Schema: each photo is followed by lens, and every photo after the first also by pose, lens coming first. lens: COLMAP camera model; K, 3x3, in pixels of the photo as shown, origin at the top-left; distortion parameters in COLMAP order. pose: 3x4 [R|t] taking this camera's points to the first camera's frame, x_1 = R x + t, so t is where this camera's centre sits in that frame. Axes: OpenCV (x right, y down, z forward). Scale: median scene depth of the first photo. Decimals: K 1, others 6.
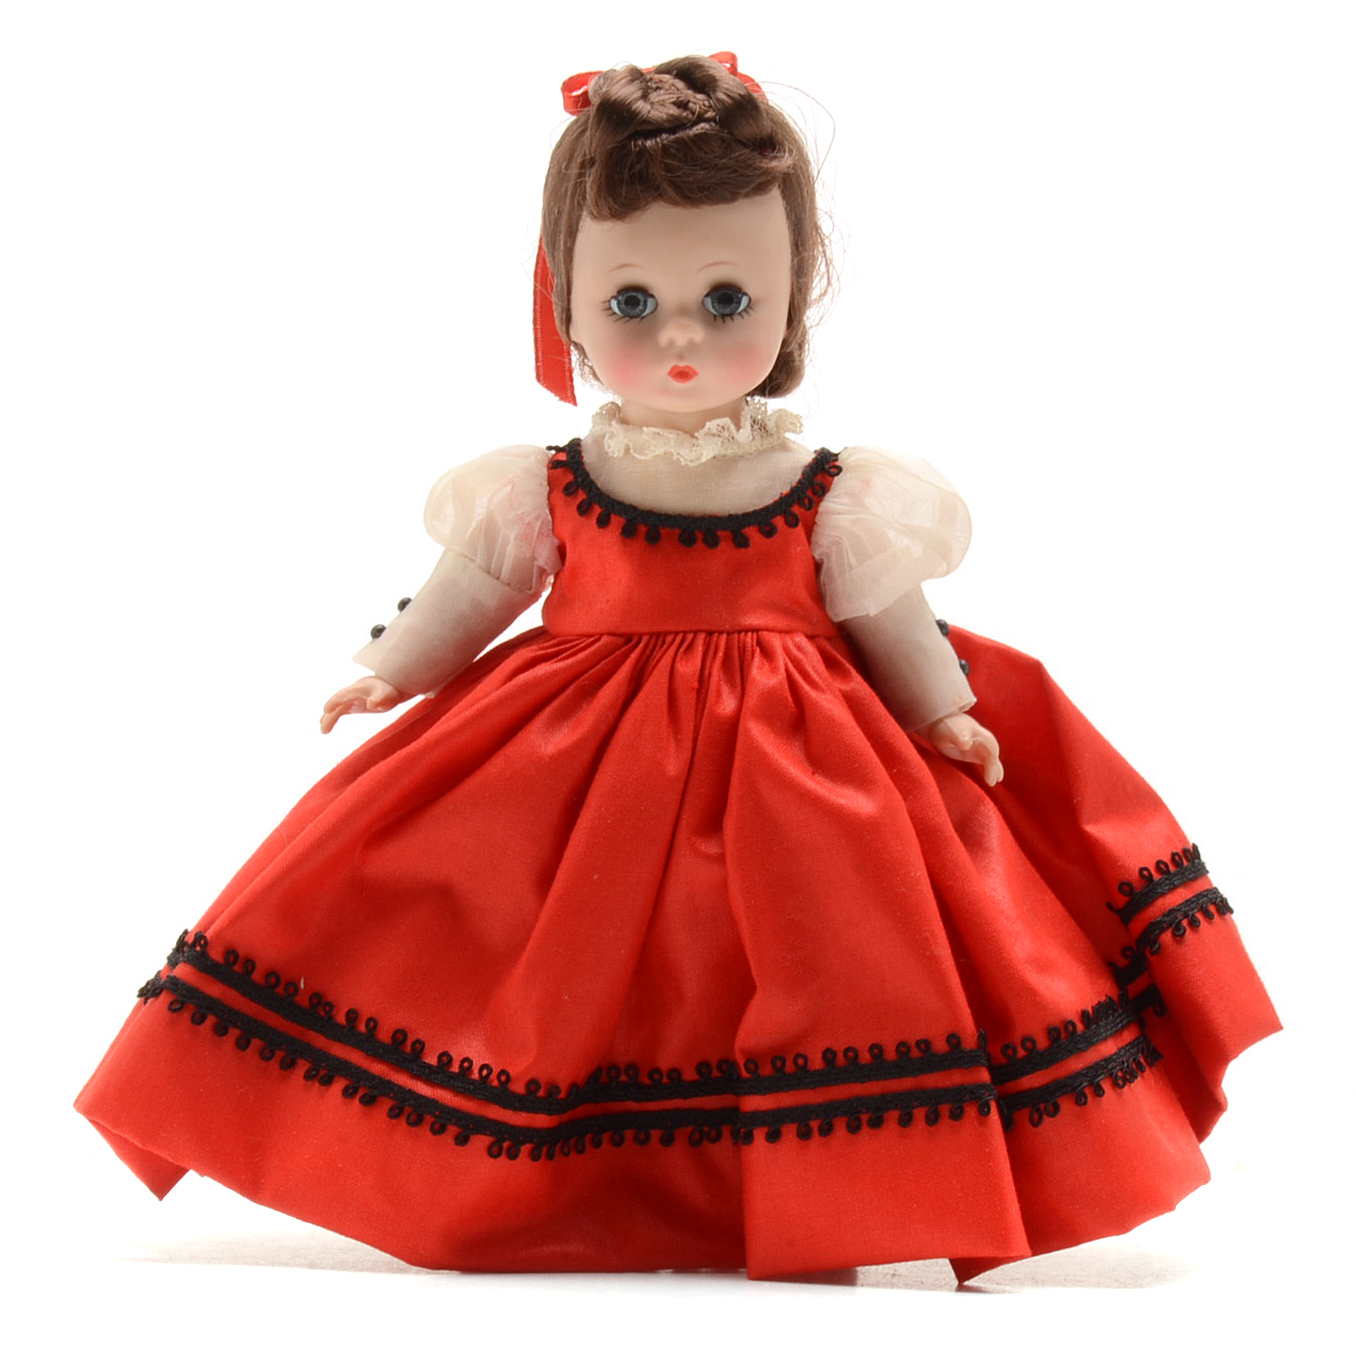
lens RADIAL K [[5108.6, 0, 678.0], [0, 5108.6, 677.4], [0, 0, 1]] dist [-0.071781, 0.000000]
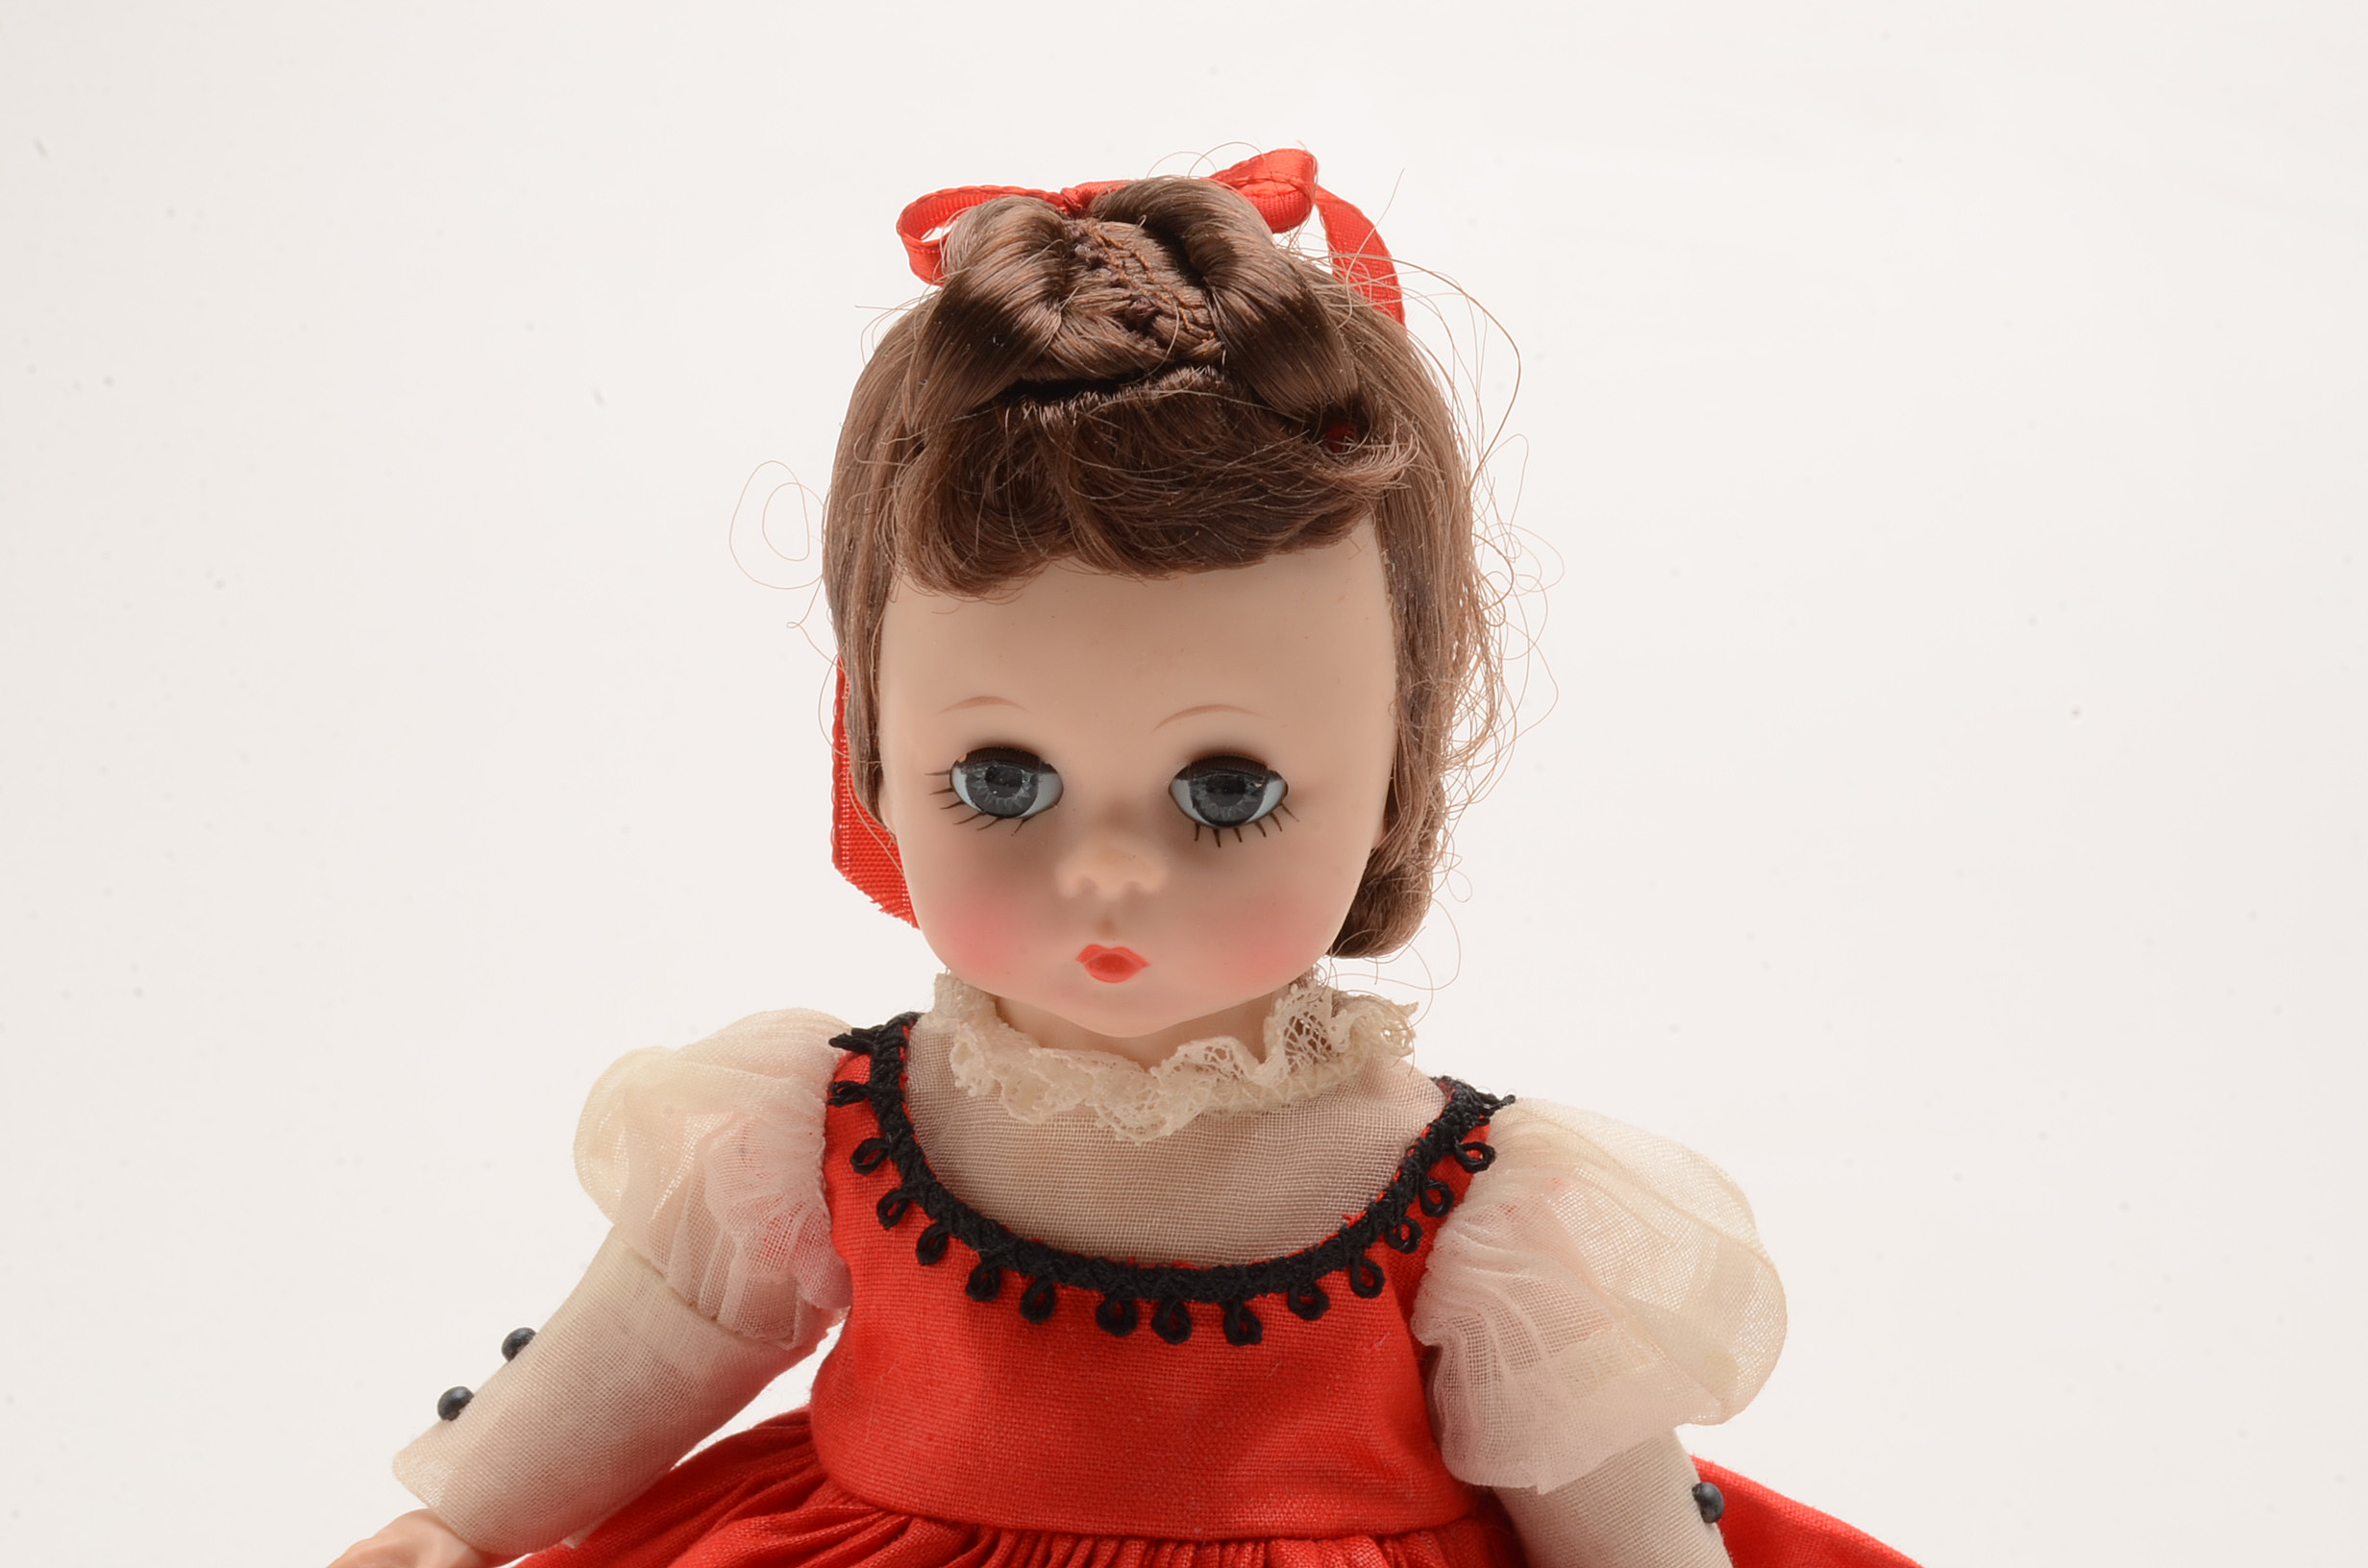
lens RADIAL K [[4926.4, 0, 1183.8], [0, 4926.4, 787.1], [0, 0, 1]] dist [-0.104819, 0.000000]
pose [[0.995427, 0.060378, -0.074019, 0.035124], [-0.053225, 0.994048, 0.095061, -0.110454], [0.079318, -0.090687, 0.992716, 0.592981]]
